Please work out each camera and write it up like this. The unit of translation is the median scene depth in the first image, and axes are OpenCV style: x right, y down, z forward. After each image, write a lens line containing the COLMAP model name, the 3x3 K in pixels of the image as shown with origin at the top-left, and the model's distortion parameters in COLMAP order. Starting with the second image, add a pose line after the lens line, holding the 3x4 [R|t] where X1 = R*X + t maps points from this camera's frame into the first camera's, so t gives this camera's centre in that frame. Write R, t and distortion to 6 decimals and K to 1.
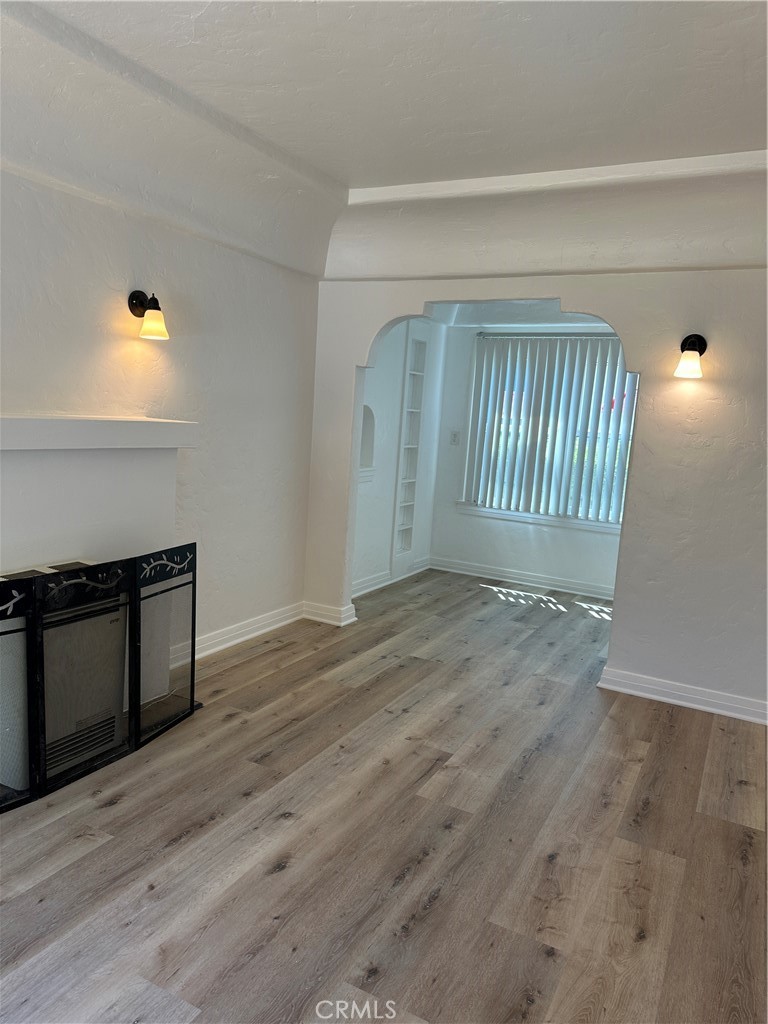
lens RADIAL K [[708.6, 0, 378.3], [0, 708.6, 503.8], [0, 0, 1]] dist [0.145098, -0.233676]
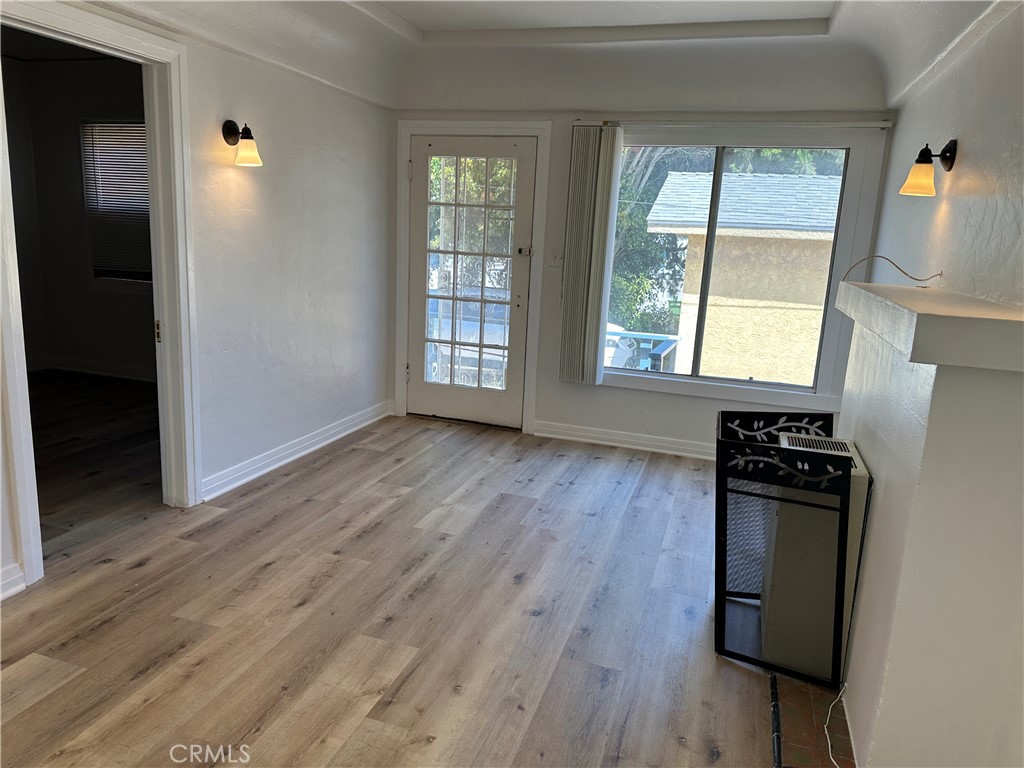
lens RADIAL K [[708.6, 0, 506.8], [0, 708.6, 376.9], [0, 0, 1]] dist [0.145098, -0.233676]
pose [[-0.977830, -0.078988, -0.193930, 0.084163], [-0.137495, 0.940701, 0.310123, -0.130141], [0.157935, 0.329912, -0.930706, 0.995769]]
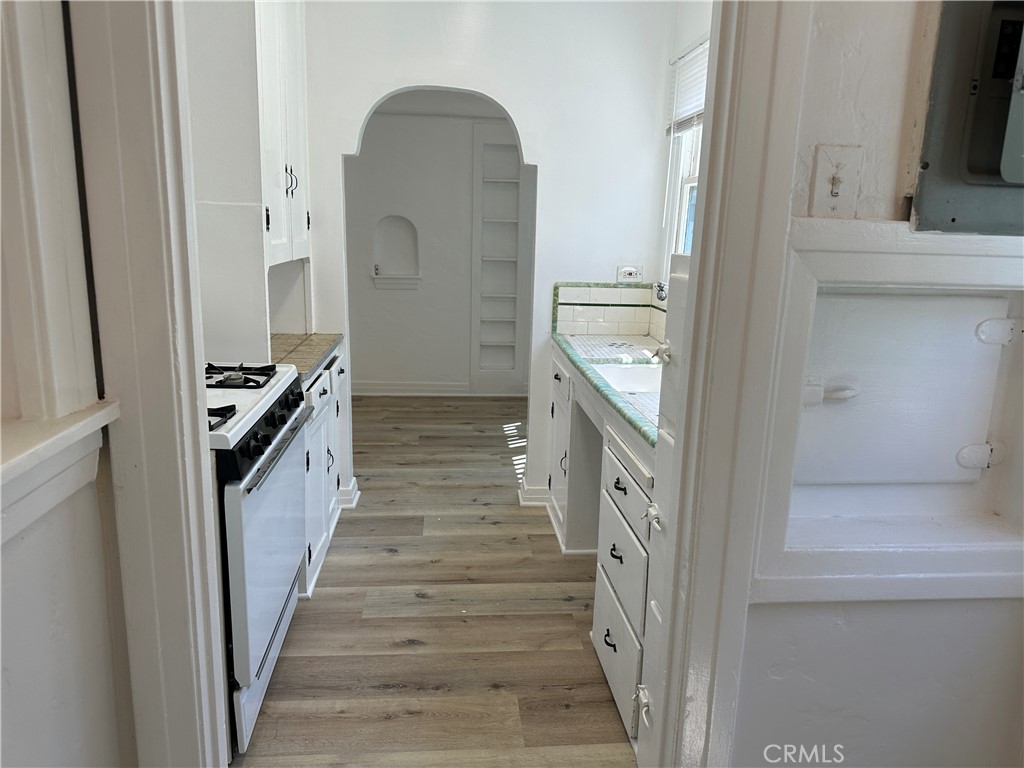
lens RADIAL K [[708.6, 0, 506.8], [0, 708.6, 376.9], [0, 0, 1]] dist [0.145098, -0.233676]
pose [[0.554678, 0.120905, -0.823234, 1.090652], [-0.095592, 0.992095, 0.081297, -0.001931], [0.826556, 0.033601, 0.561851, 0.602212]]
